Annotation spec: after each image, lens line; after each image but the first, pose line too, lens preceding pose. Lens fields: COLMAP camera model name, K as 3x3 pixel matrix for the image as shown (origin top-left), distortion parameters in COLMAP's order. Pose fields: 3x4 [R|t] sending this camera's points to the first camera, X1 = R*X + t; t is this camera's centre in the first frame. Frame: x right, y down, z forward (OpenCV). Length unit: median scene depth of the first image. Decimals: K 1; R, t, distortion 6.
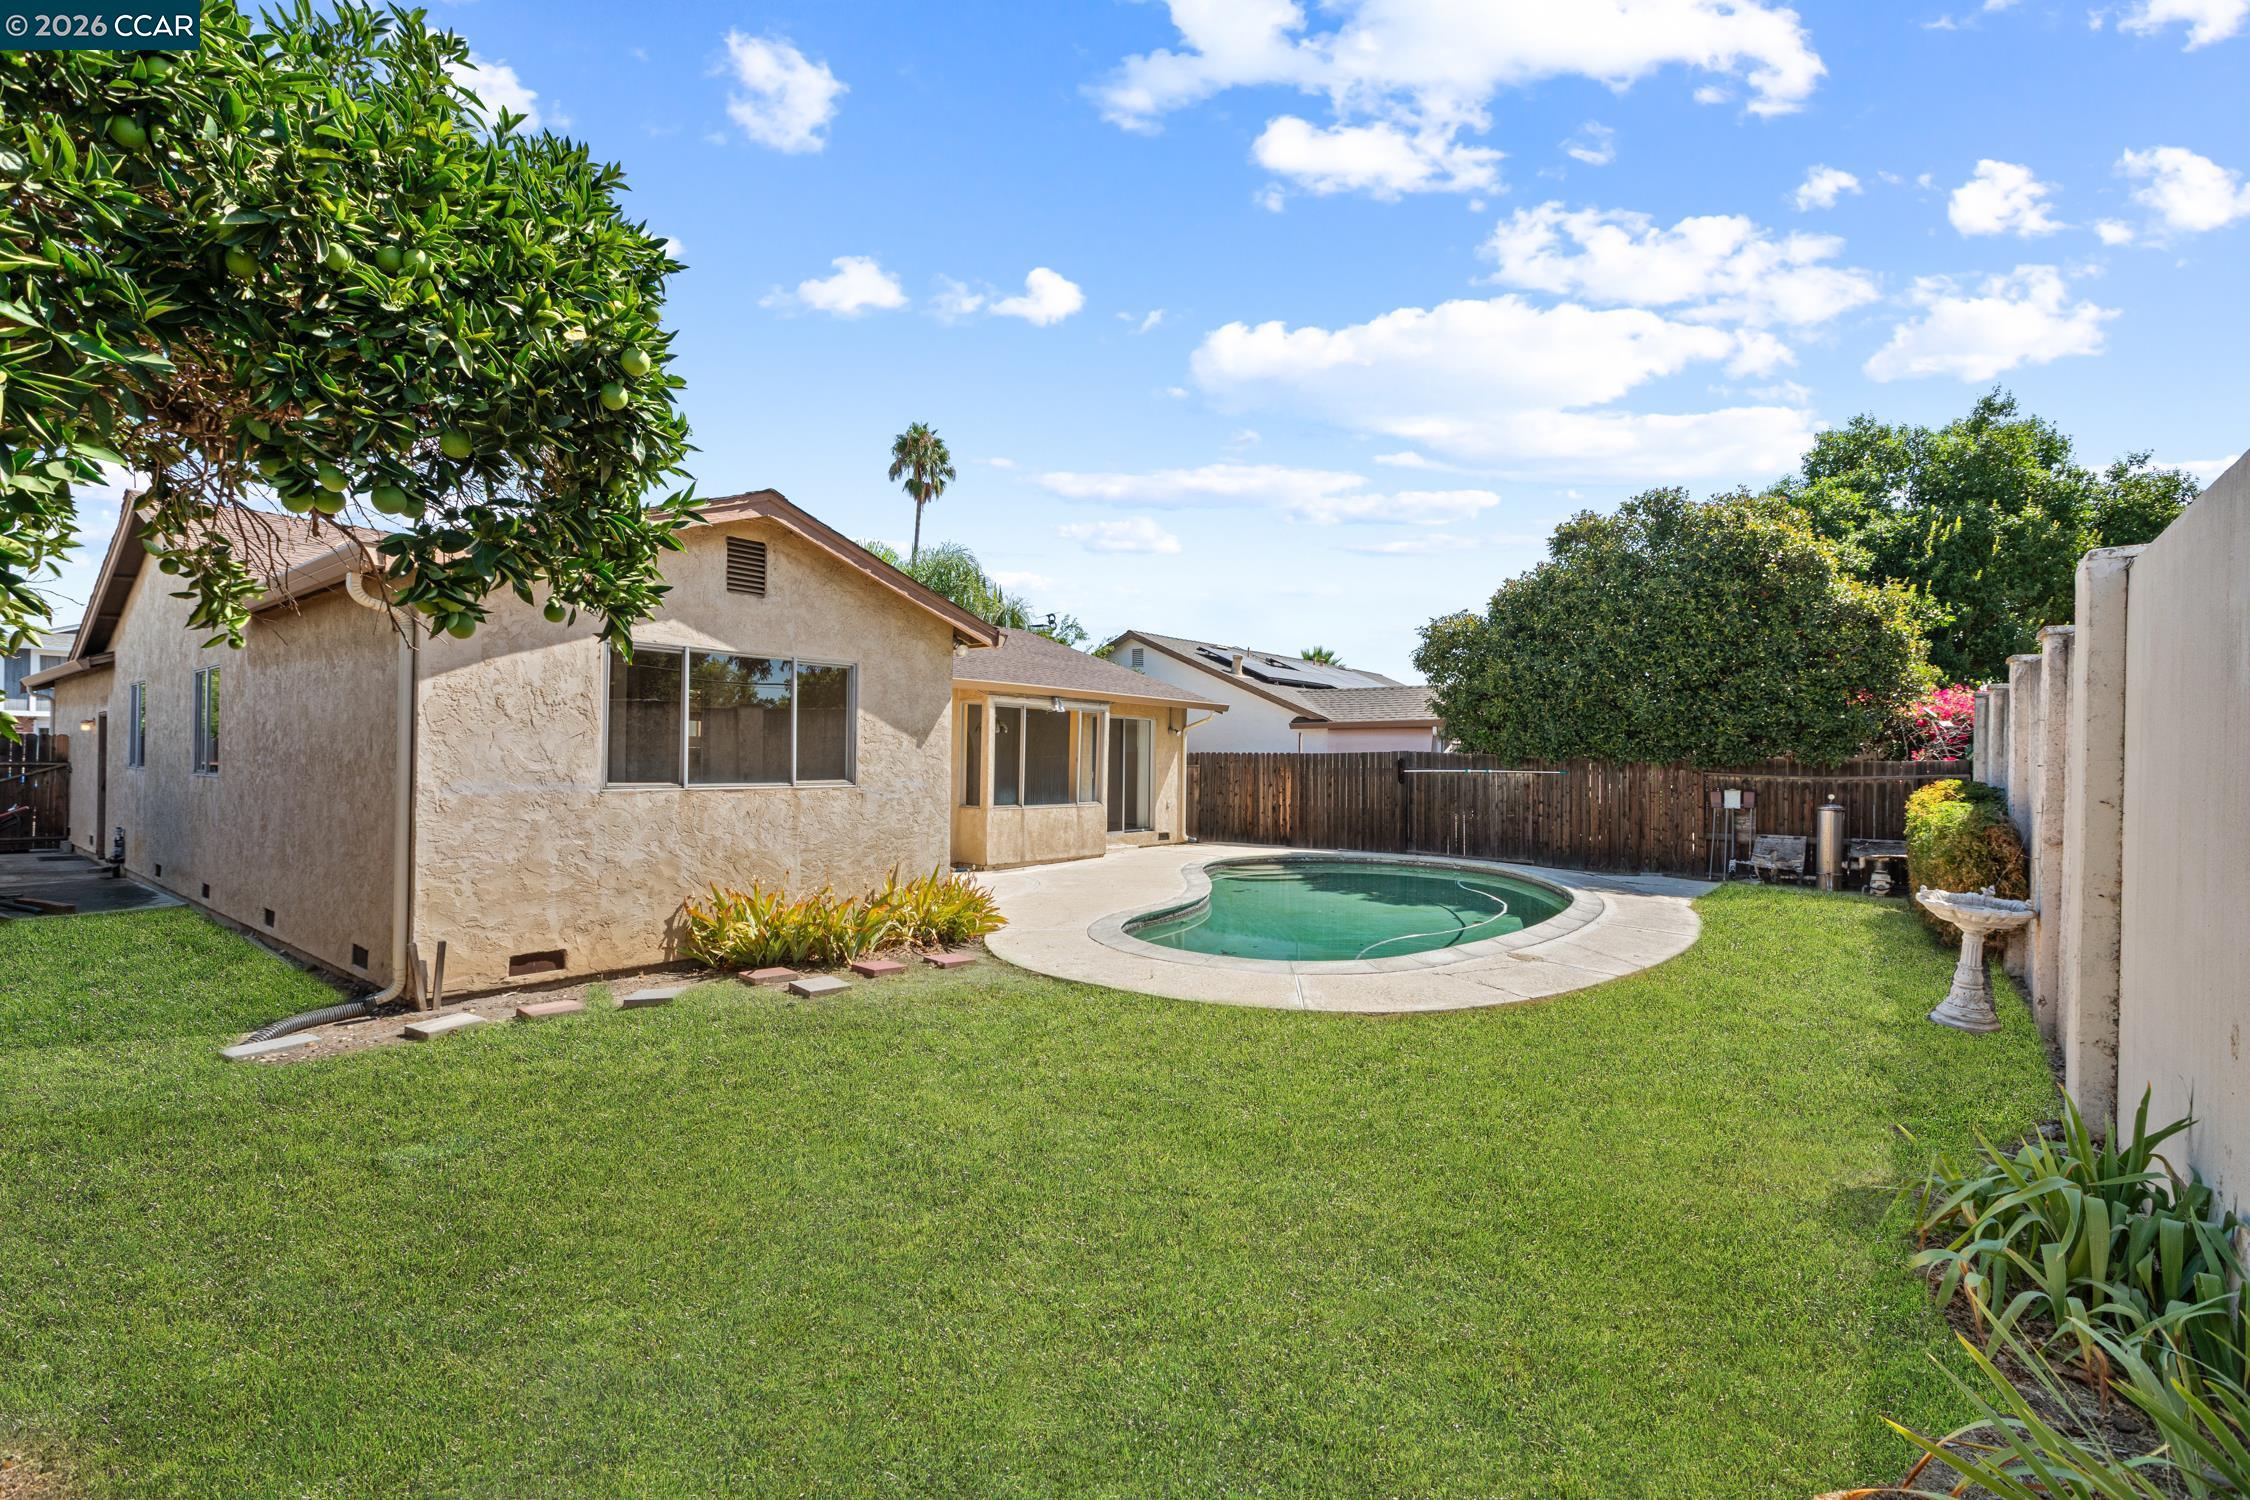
lens RADIAL K [[1001.3, 0, 1121.1], [0, 1001.3, 744.6], [0, 0, 1]] dist [0.000823, 0.000365]
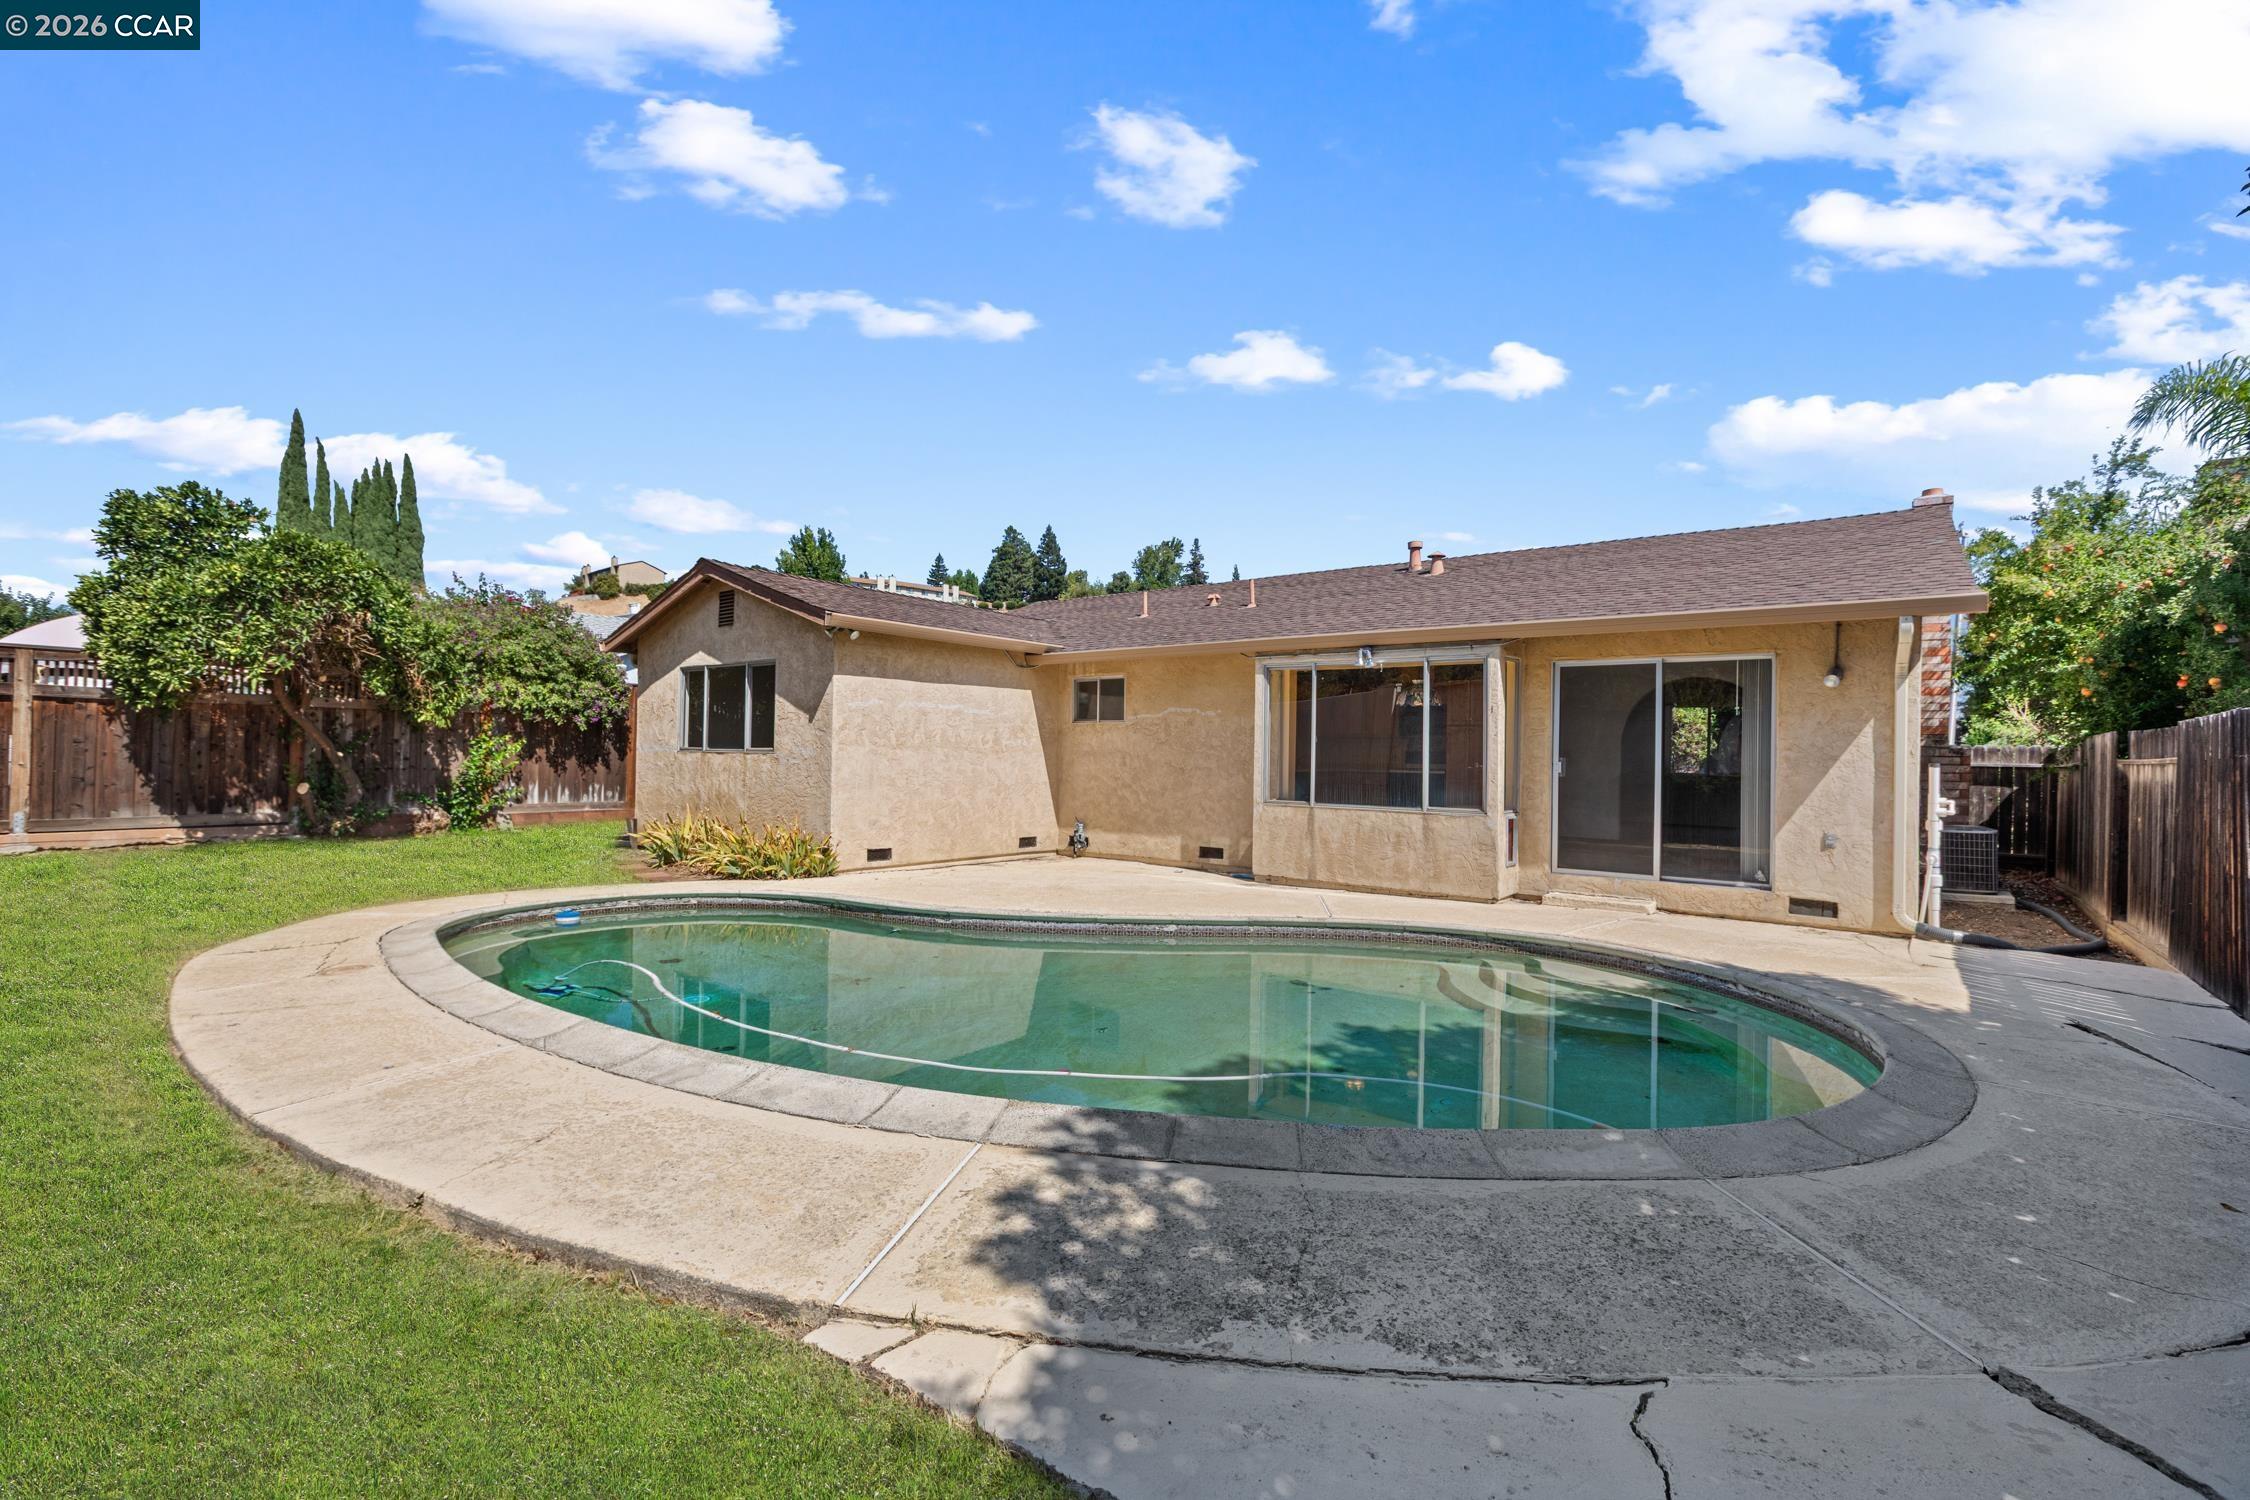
lens RADIAL K [[1001.3, 0, 1121.1], [0, 1001.3, 744.6], [0, 0, 1]] dist [0.000823, 0.000365]
pose [[0.012810, -0.023169, -0.999650, 1.054299], [-0.001782, 0.999729, -0.023193, 0.059891], [0.999916, 0.002078, 0.012765, 1.431218]]
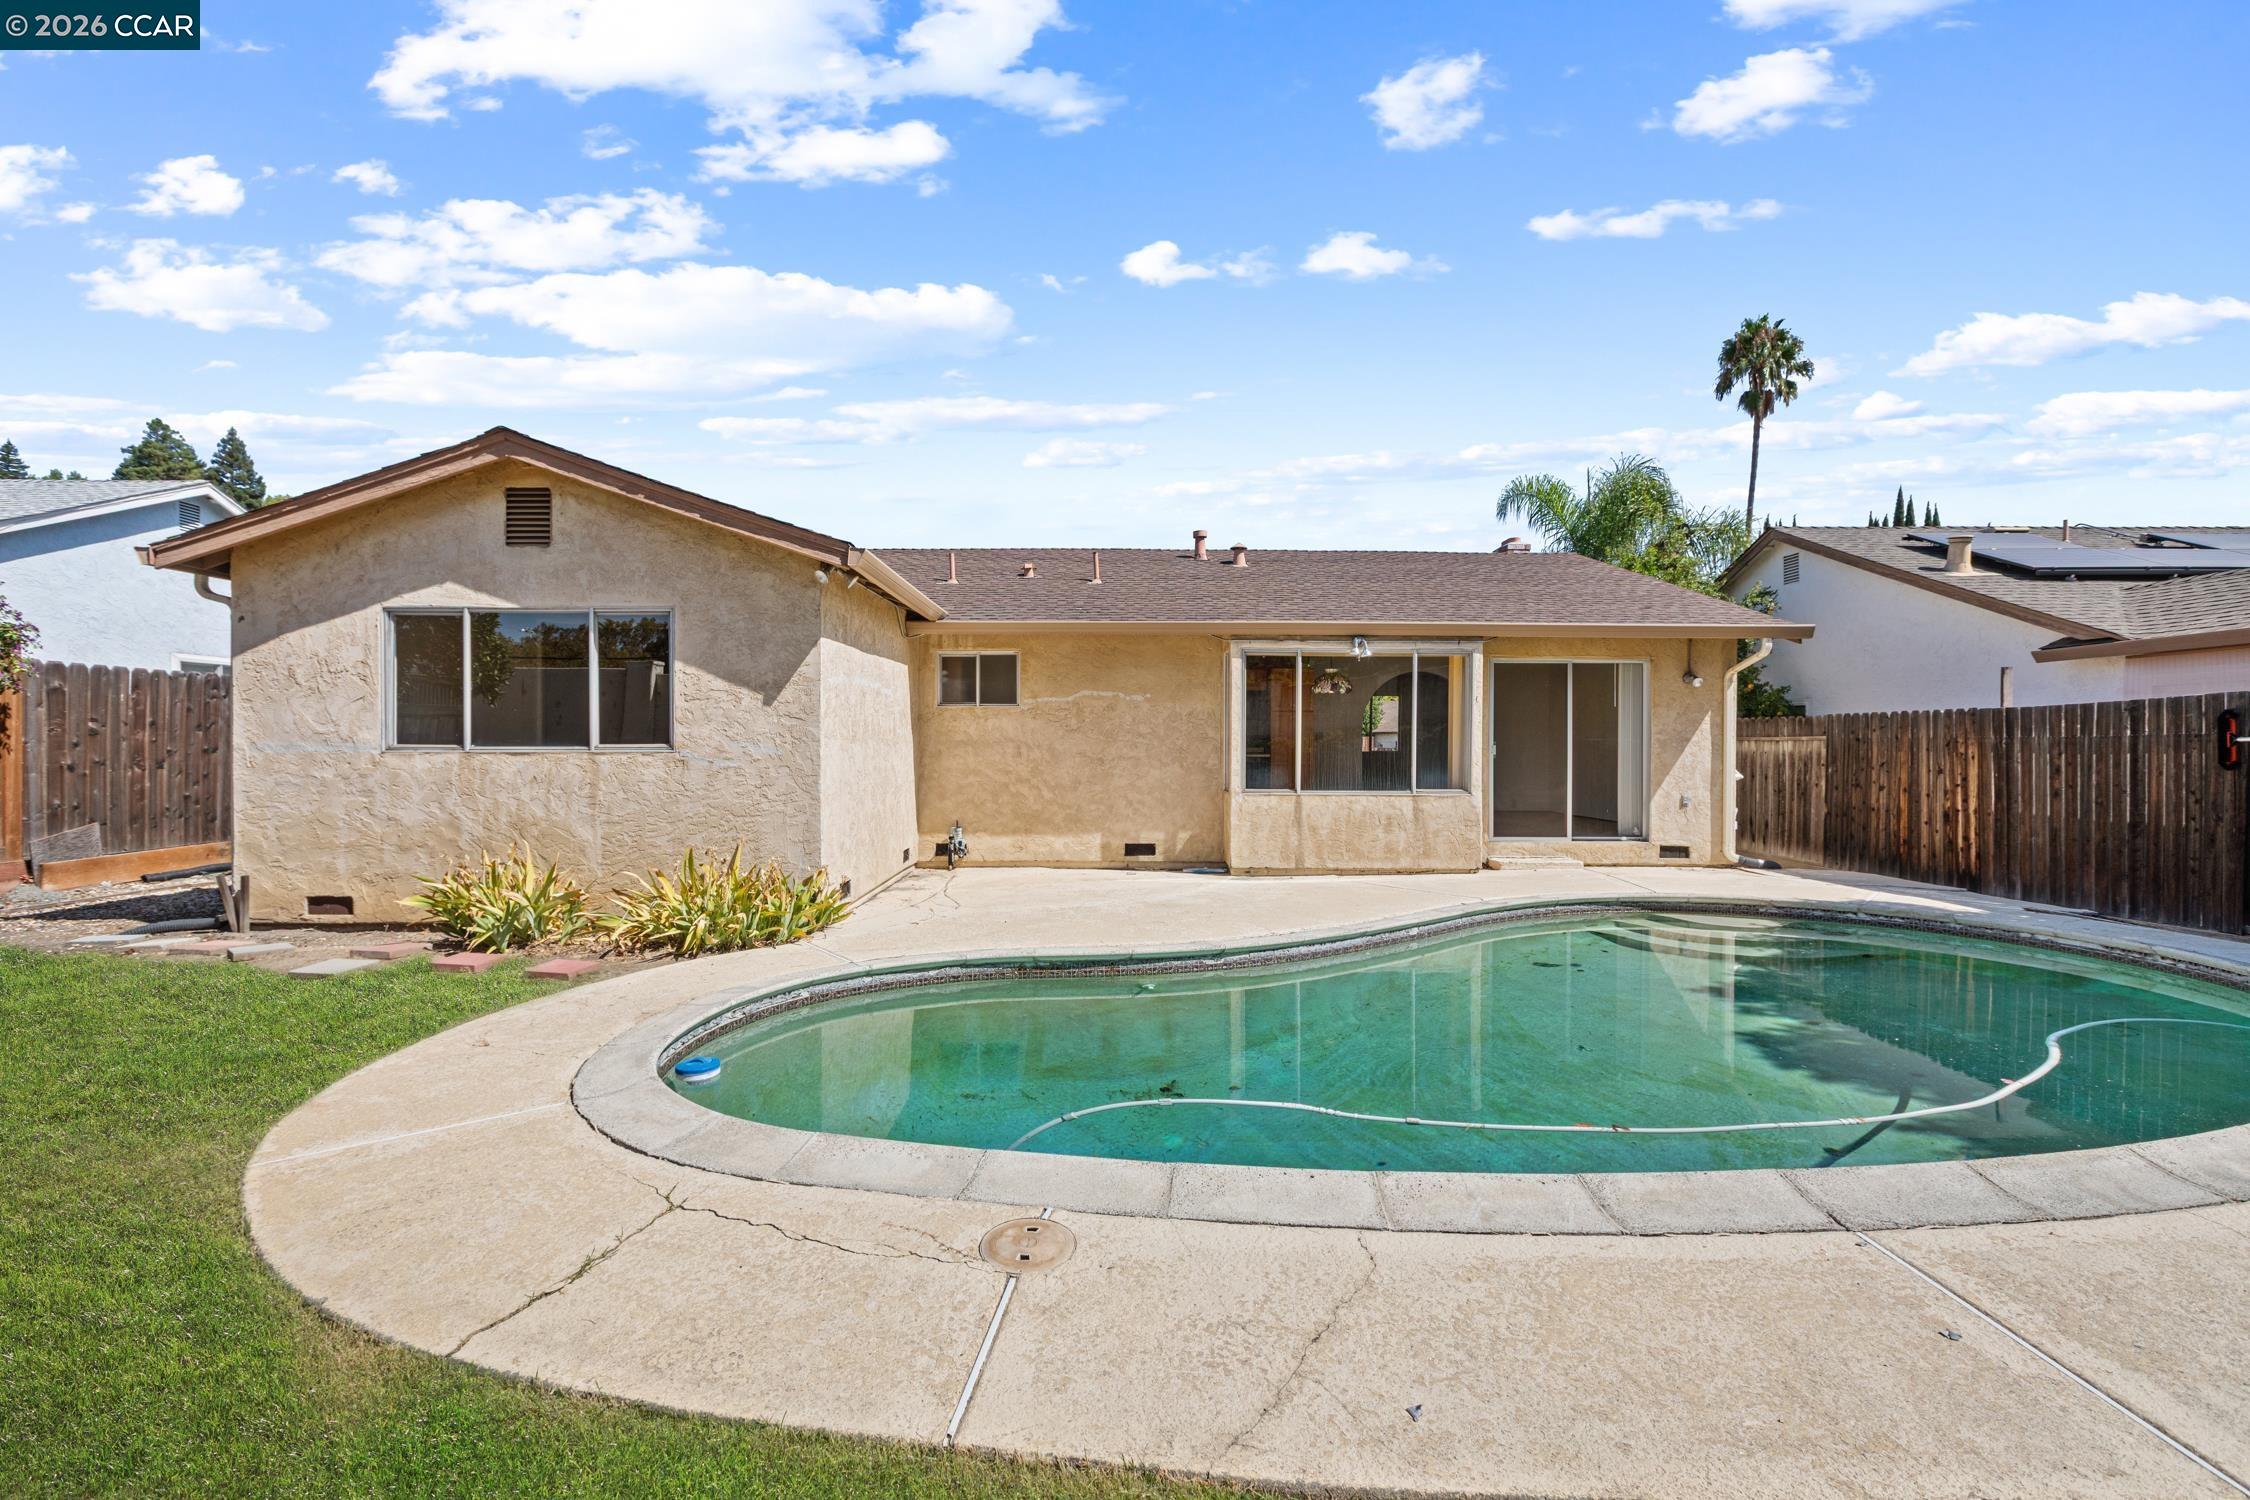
lens RADIAL K [[997.0, 0, 1125.0], [0, 997.0, 750.0], [0, 0, 1]] dist [0.000060, 0.000099]
pose [[0.634472, -0.003945, -0.772936, 0.635507], [0.017181, 0.999812, 0.008999, 0.038665], [0.772755, -0.018989, 0.634420, 0.751984]]
